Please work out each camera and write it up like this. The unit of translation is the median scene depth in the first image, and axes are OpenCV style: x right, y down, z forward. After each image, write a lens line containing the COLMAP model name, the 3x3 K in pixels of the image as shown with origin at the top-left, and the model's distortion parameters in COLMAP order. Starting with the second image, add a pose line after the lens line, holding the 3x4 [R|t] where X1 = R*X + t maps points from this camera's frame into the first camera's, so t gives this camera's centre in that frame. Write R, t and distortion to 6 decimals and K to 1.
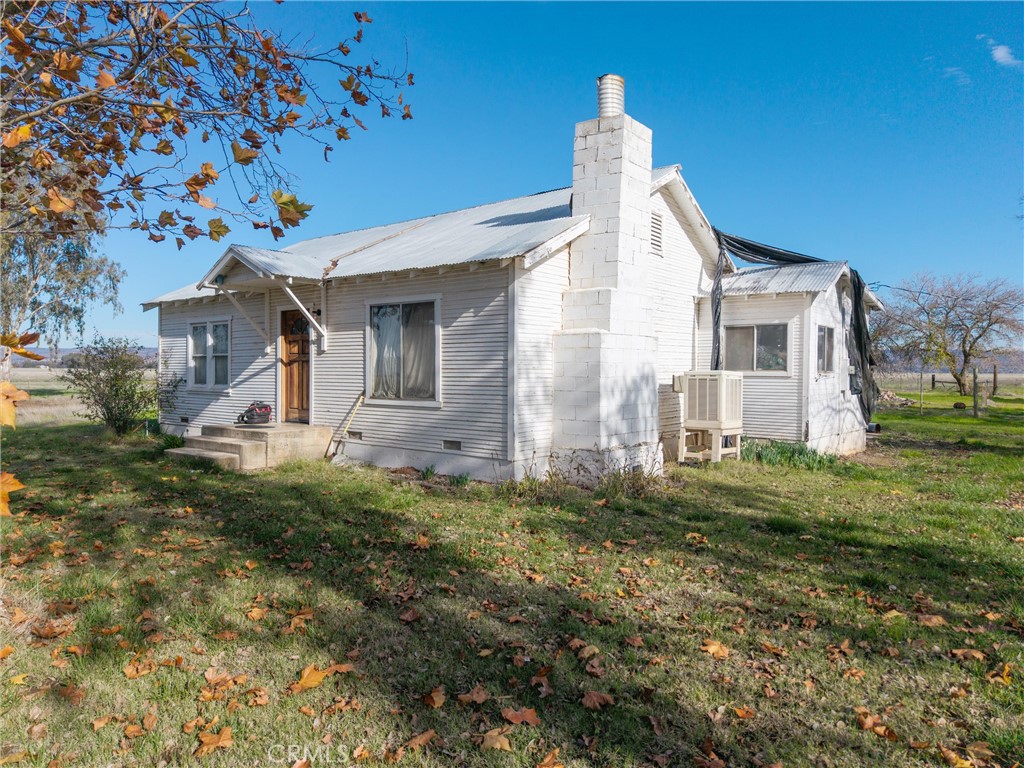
lens RADIAL K [[689.7, 0, 514.8], [0, 689.7, 382.1], [0, 0, 1]] dist [0.022928, -0.032591]
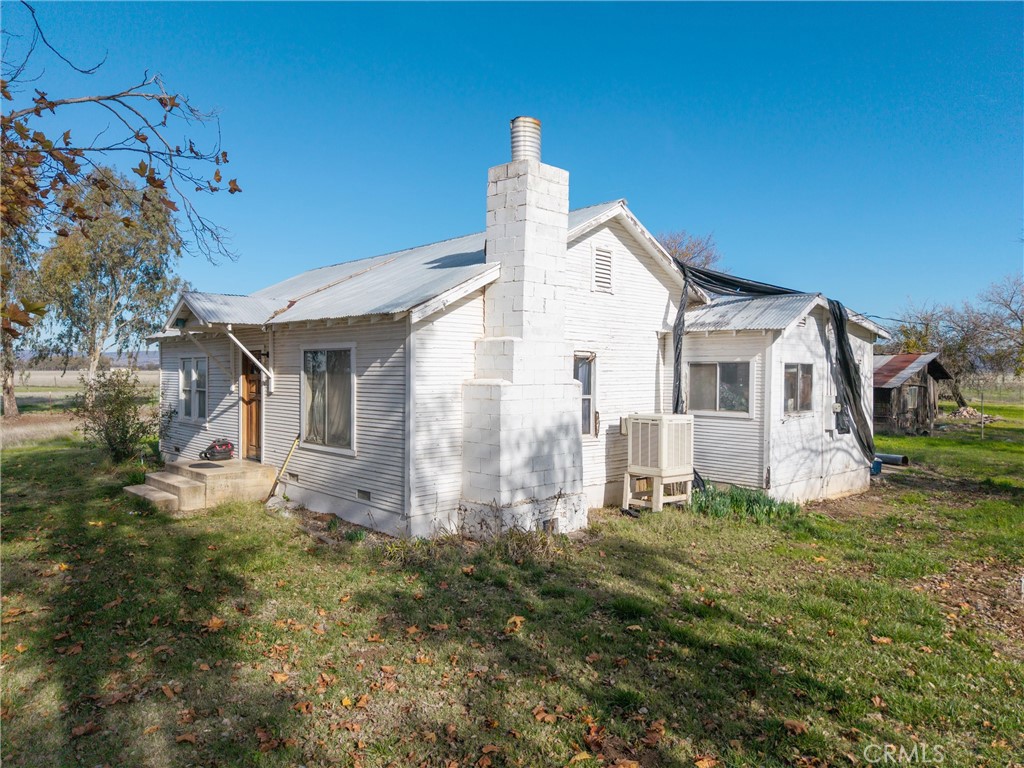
lens RADIAL K [[689.7, 0, 518.0], [0, 689.7, 380.6], [0, 0, 1]] dist [0.022928, -0.032591]
pose [[0.991697, 0.000813, -0.128591, 0.212394], [-0.001302, 0.999992, -0.003723, -0.057963], [0.128587, 0.003859, 0.991691, 0.029871]]
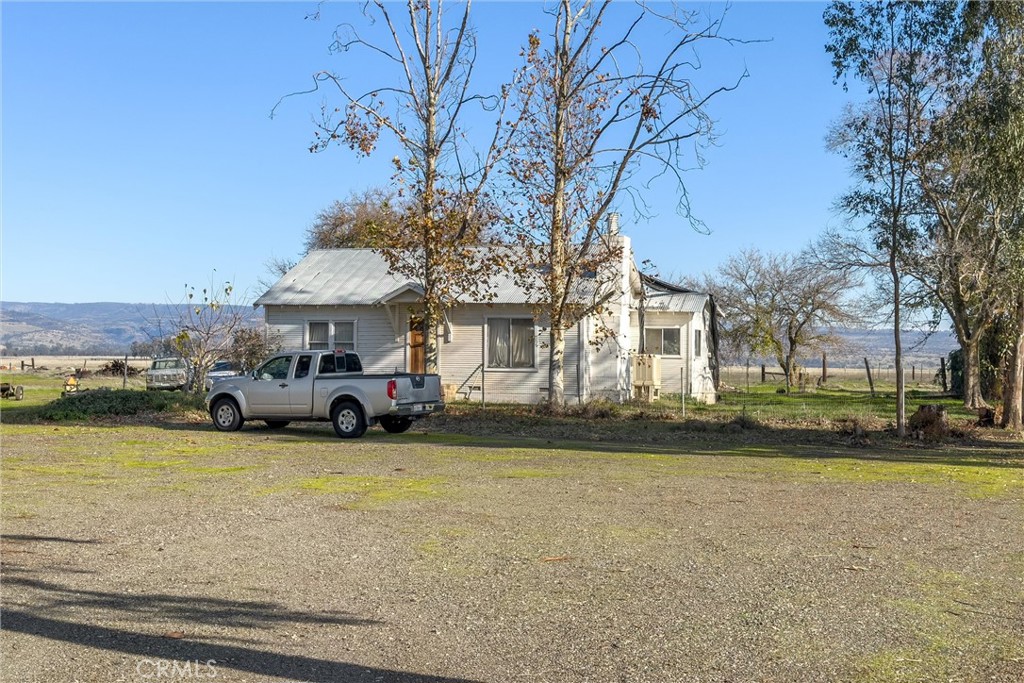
lens RADIAL K [[1410.2, 0, 522.7], [0, 1410.2, 305.6], [0, 0, 1]] dist [0.045335, 0.000000]
pose [[0.932772, 0.019175, 0.359955, -1.367756], [0.000675, 0.998489, -0.054939, 0.059549], [-0.360465, 0.051488, 0.931351, -2.373573]]
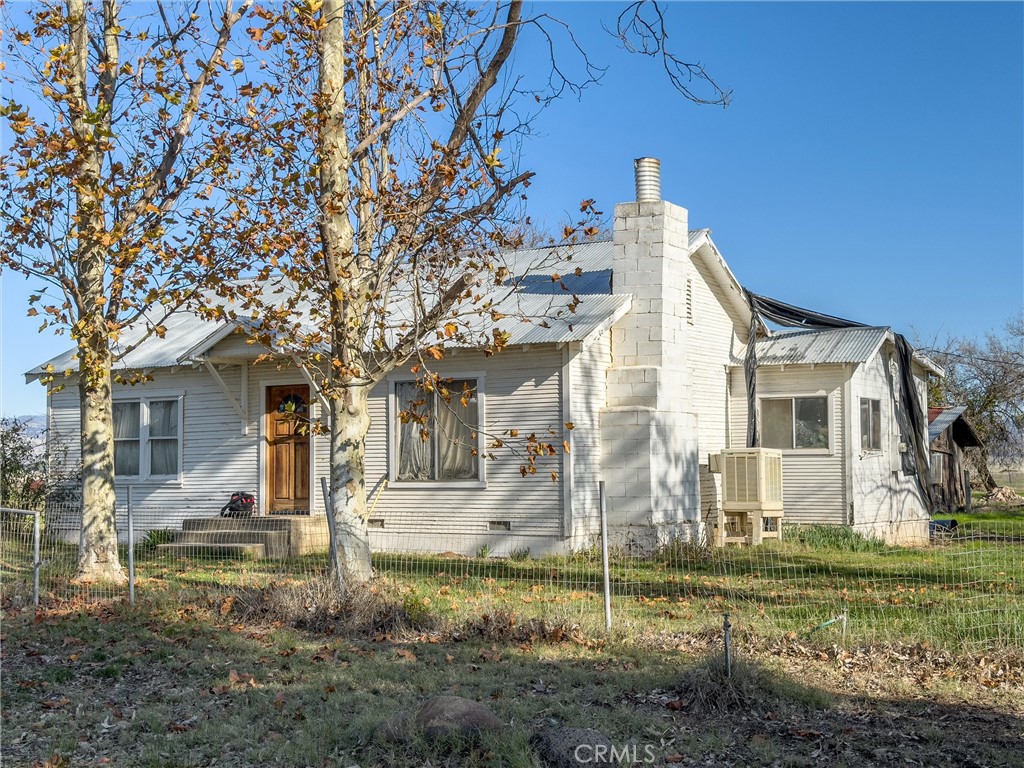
lens RADIAL K [[1431.4, 0, 517.1], [0, 1431.4, 366.2], [0, 0, 1]] dist [0.092341, 0.000000]
pose [[0.990309, -0.003912, 0.138829, -0.287423], [0.016048, 0.996131, -0.086407, 0.034755], [-0.137954, 0.087798, 0.986540, -0.856730]]
